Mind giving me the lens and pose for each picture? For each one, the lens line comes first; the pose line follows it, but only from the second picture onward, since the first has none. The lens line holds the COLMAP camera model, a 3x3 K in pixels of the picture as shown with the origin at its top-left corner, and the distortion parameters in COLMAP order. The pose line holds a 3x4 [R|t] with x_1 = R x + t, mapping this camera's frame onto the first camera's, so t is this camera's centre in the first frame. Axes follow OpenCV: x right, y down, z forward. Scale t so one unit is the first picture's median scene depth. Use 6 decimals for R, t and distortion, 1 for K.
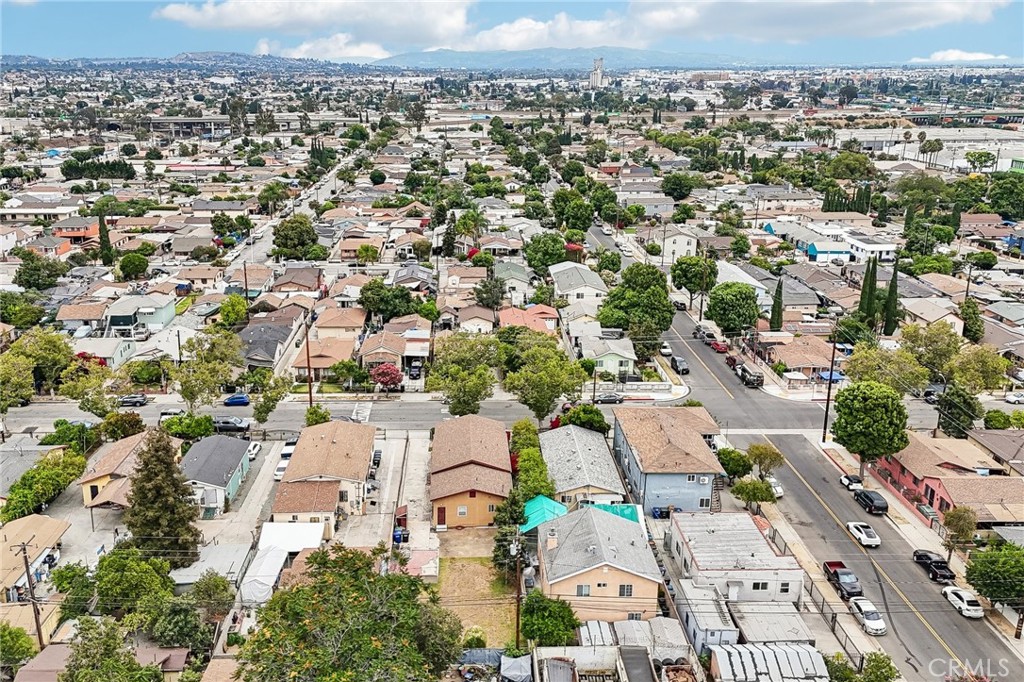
lens RADIAL K [[874.3, 0, 483.9], [0, 874.3, 359.0], [0, 0, 1]] dist [0.118796, -0.149496]
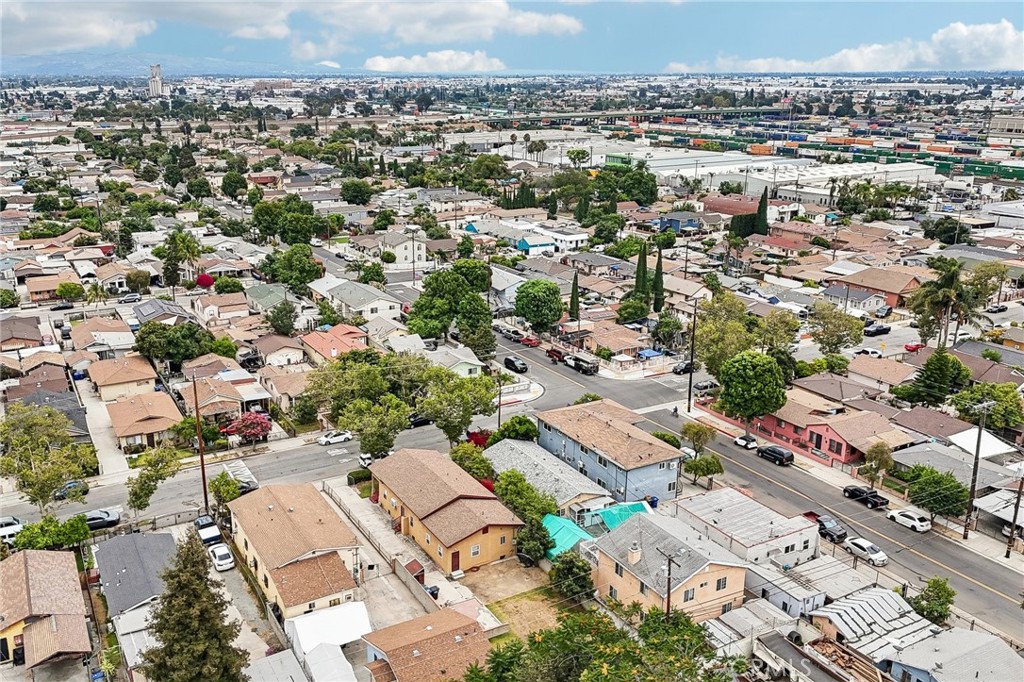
lens RADIAL K [[874.3, 0, 483.9], [0, 874.3, 359.0], [0, 0, 1]] dist [0.118796, -0.149496]
pose [[0.885590, -0.147201, 0.440525, -0.226048], [0.150614, 0.988212, 0.027429, -0.028959], [-0.439369, 0.042059, 0.897321, 0.087846]]
